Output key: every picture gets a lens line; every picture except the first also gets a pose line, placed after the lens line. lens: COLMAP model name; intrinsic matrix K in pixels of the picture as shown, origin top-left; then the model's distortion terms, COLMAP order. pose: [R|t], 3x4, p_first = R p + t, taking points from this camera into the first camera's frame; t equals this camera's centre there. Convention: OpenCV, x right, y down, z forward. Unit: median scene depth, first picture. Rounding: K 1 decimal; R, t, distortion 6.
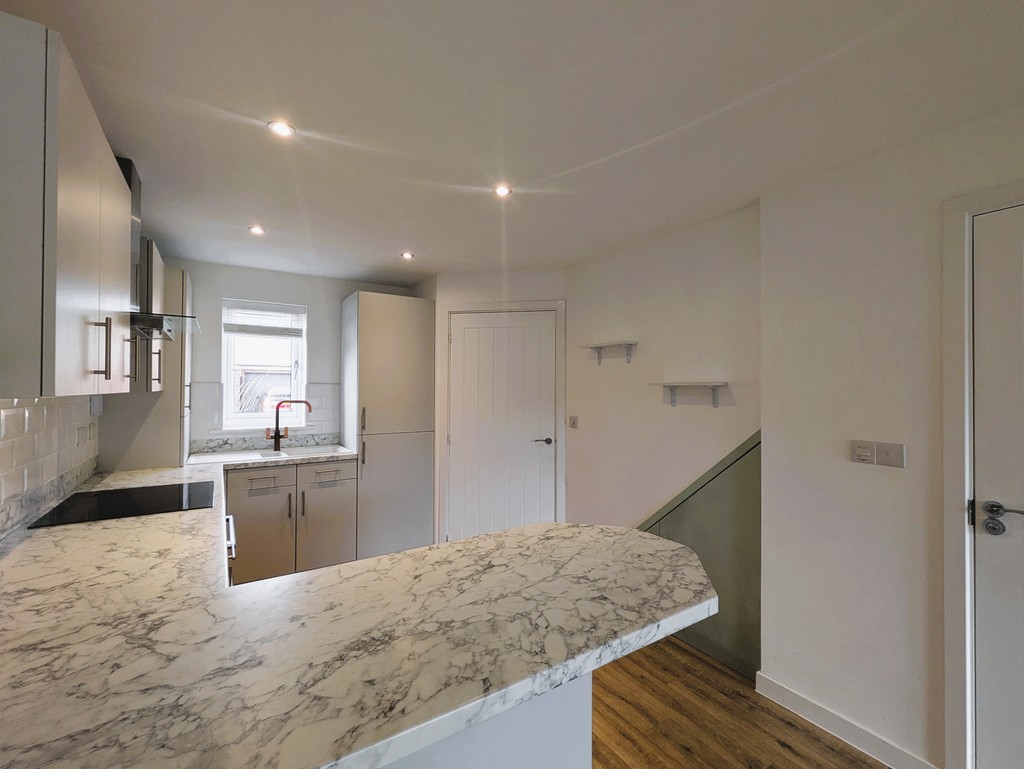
lens RADIAL K [[451.6, 0, 512.7], [0, 451.6, 385.4], [0, 0, 1]] dist [0.001139, -0.000225]
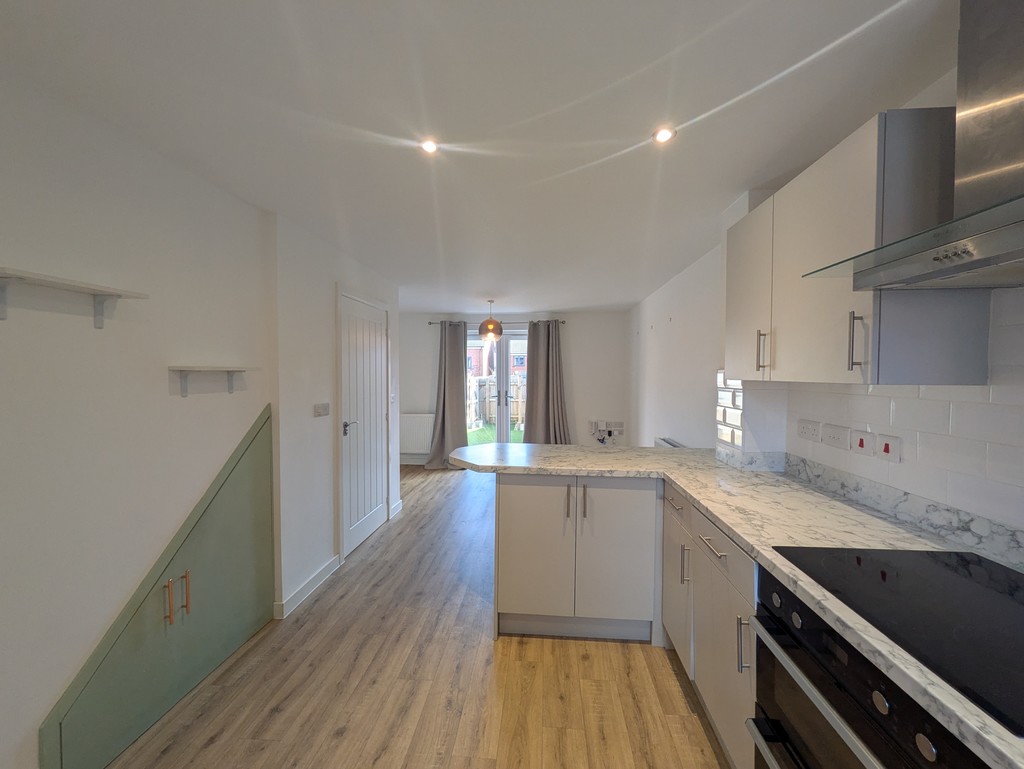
lens RADIAL K [[409.6, 0, 511.3], [0, 409.6, 382.5], [0, 0, 1]] dist [-0.000056, -0.000001]
pose [[-0.797336, -0.019674, 0.603215, -0.650338], [-0.009222, 0.999749, 0.020416, 0.003045], [-0.603465, 0.010716, -0.797318, 1.583932]]
